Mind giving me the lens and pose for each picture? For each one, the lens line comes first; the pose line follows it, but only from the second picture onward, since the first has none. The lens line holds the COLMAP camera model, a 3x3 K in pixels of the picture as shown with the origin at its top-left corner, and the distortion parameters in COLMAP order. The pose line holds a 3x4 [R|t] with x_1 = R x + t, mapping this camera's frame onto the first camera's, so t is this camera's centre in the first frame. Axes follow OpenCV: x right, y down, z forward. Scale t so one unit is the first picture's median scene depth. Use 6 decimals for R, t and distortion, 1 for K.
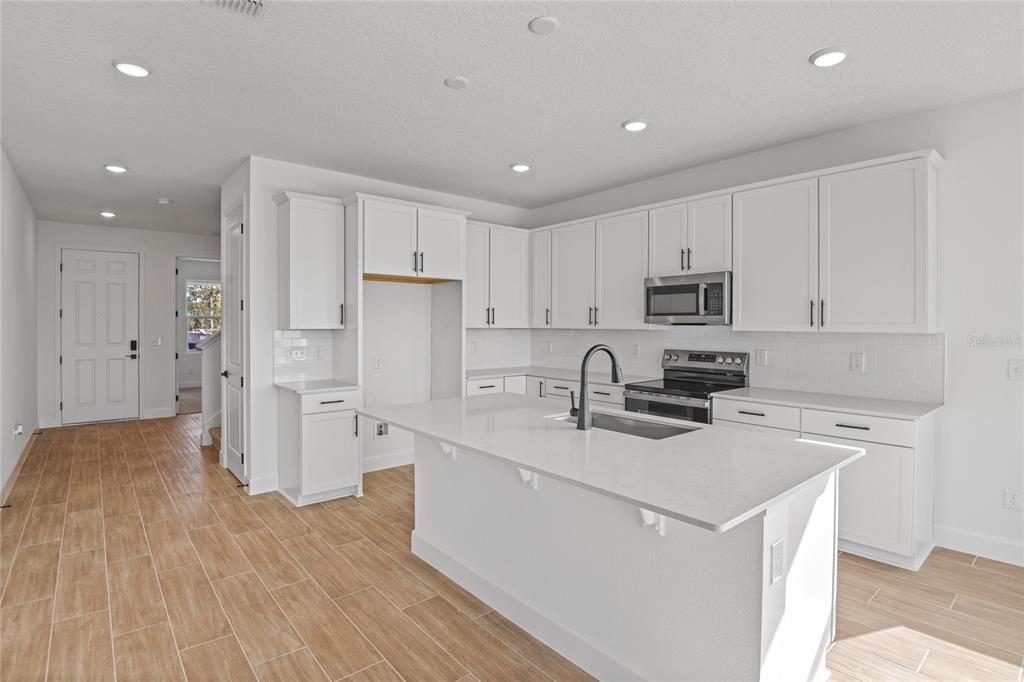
lens RADIAL K [[514.9, 0, 506.6], [0, 514.9, 334.7], [0, 0, 1]] dist [0.000161, -0.001169]
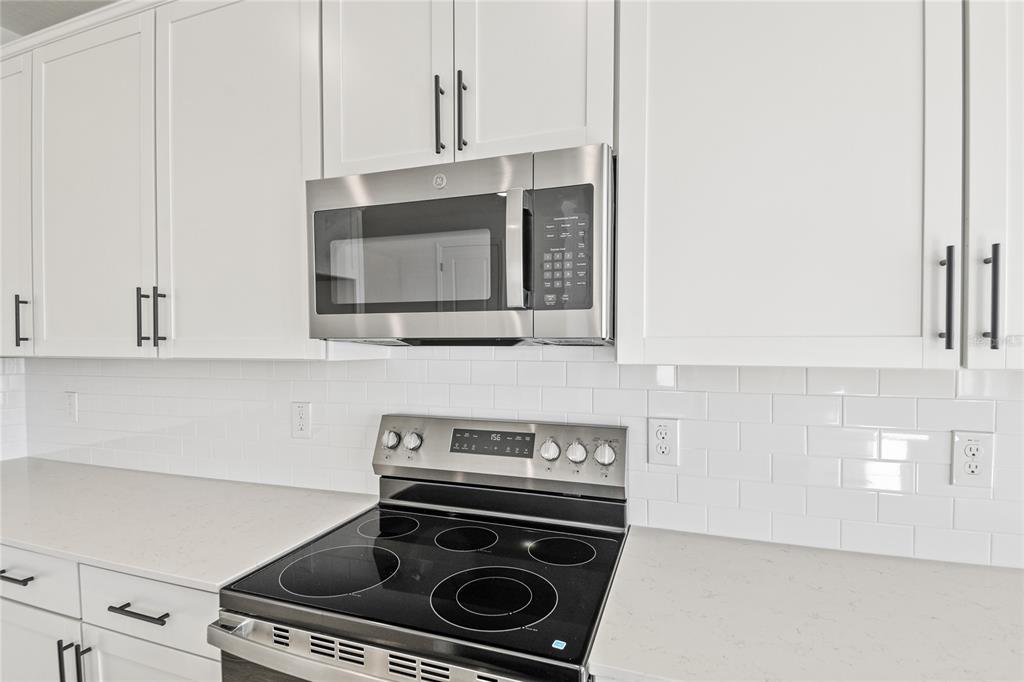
lens RADIAL K [[514.9, 0, 504.9], [0, 514.9, 341.5], [0, 0, 1]] dist [0.000161, -0.001169]
pose [[0.862684, -0.006133, 0.505706, 0.223240], [0.016533, 0.999734, -0.016078, -0.015165], [-0.505473, 0.022231, 0.862556, 0.722080]]
